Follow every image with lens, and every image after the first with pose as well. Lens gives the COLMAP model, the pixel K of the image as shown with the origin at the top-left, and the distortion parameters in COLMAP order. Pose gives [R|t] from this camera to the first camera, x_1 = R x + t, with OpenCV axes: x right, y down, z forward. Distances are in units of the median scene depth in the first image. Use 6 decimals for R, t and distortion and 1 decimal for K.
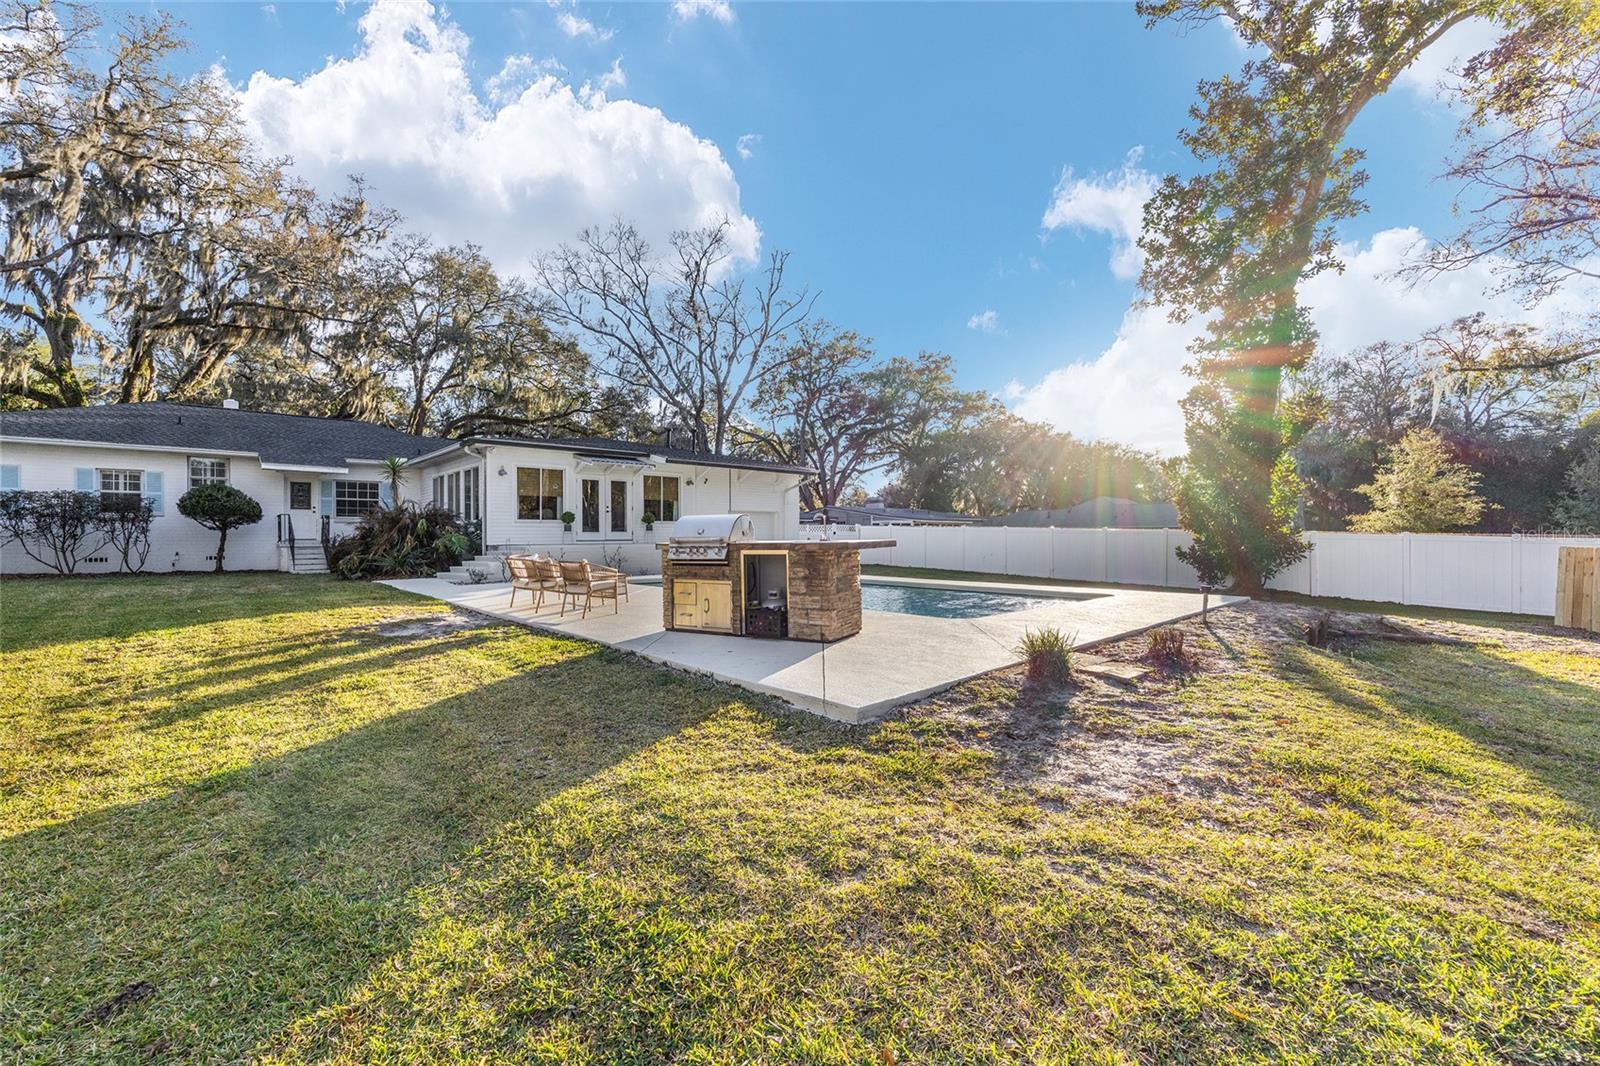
lens RADIAL K [[637.2, 0, 799.5], [0, 637.2, 537.6], [0, 0, 1]] dist [0.003369, 0.001230]
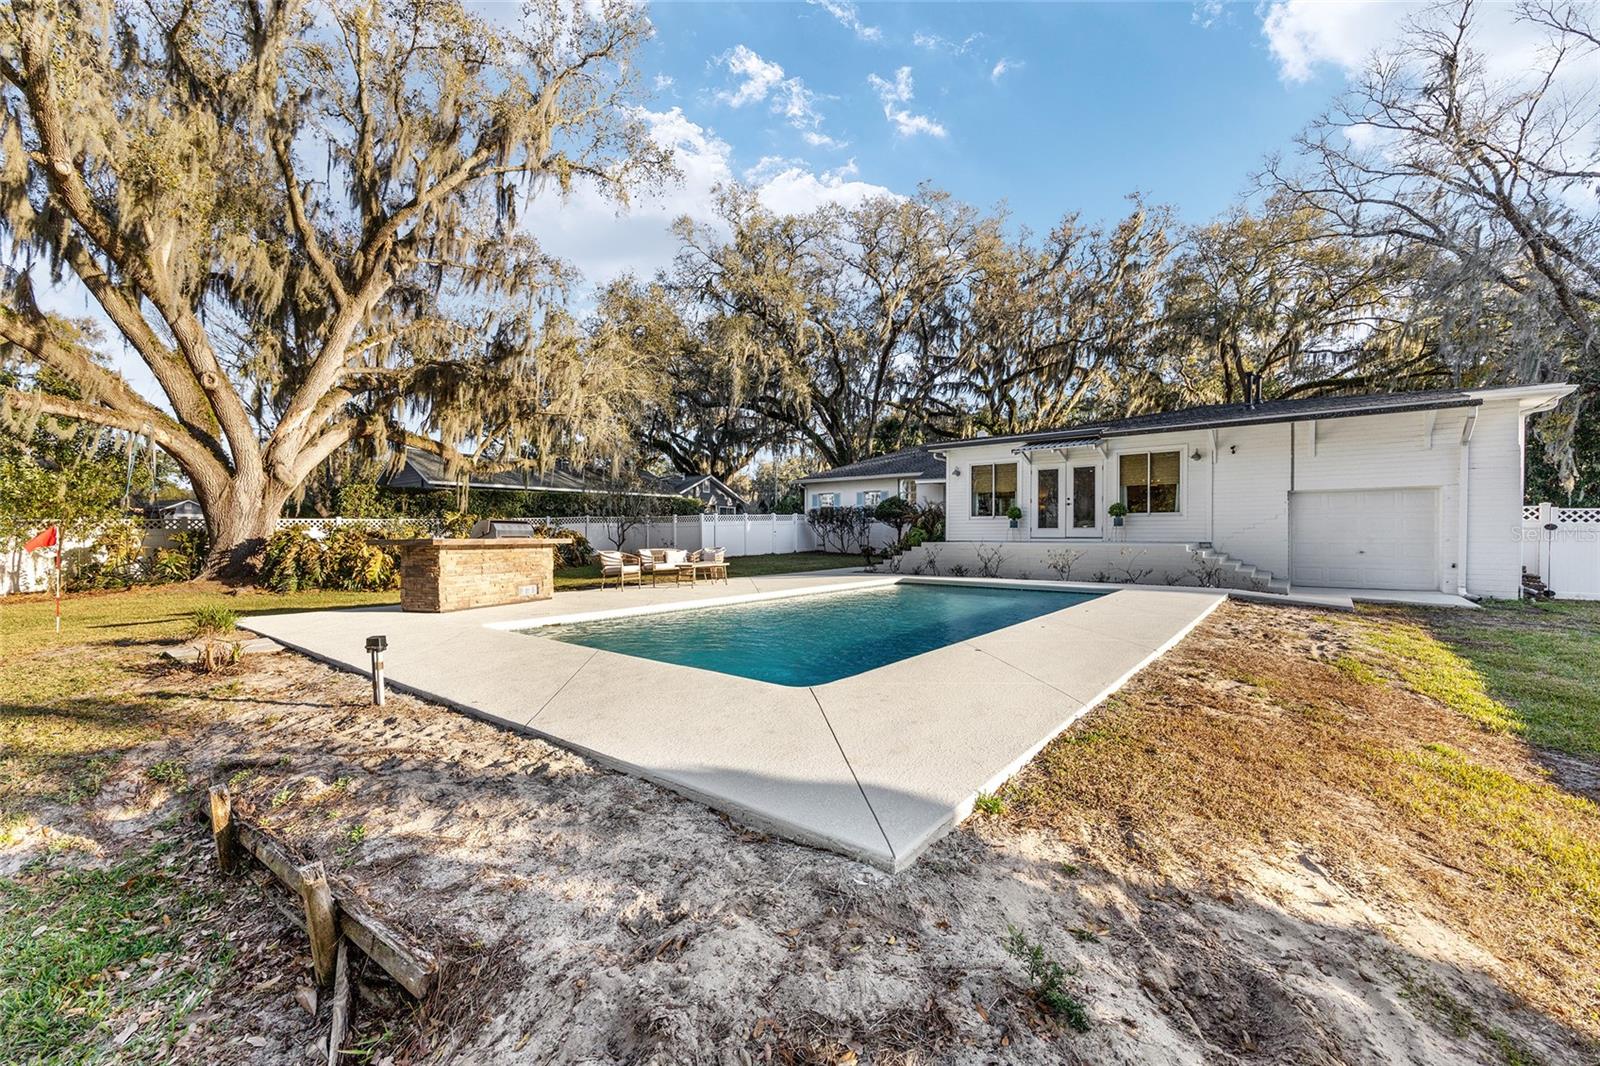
lens RADIAL K [[637.2, 0, 794.6], [0, 637.2, 531.0], [0, 0, 1]] dist [0.003369, 0.001230]
pose [[0.143188, 0.001273, -0.989695, 0.494350], [-0.001662, 0.999998, 0.001045, -0.005497], [0.989694, 0.001495, 0.143190, 0.519356]]
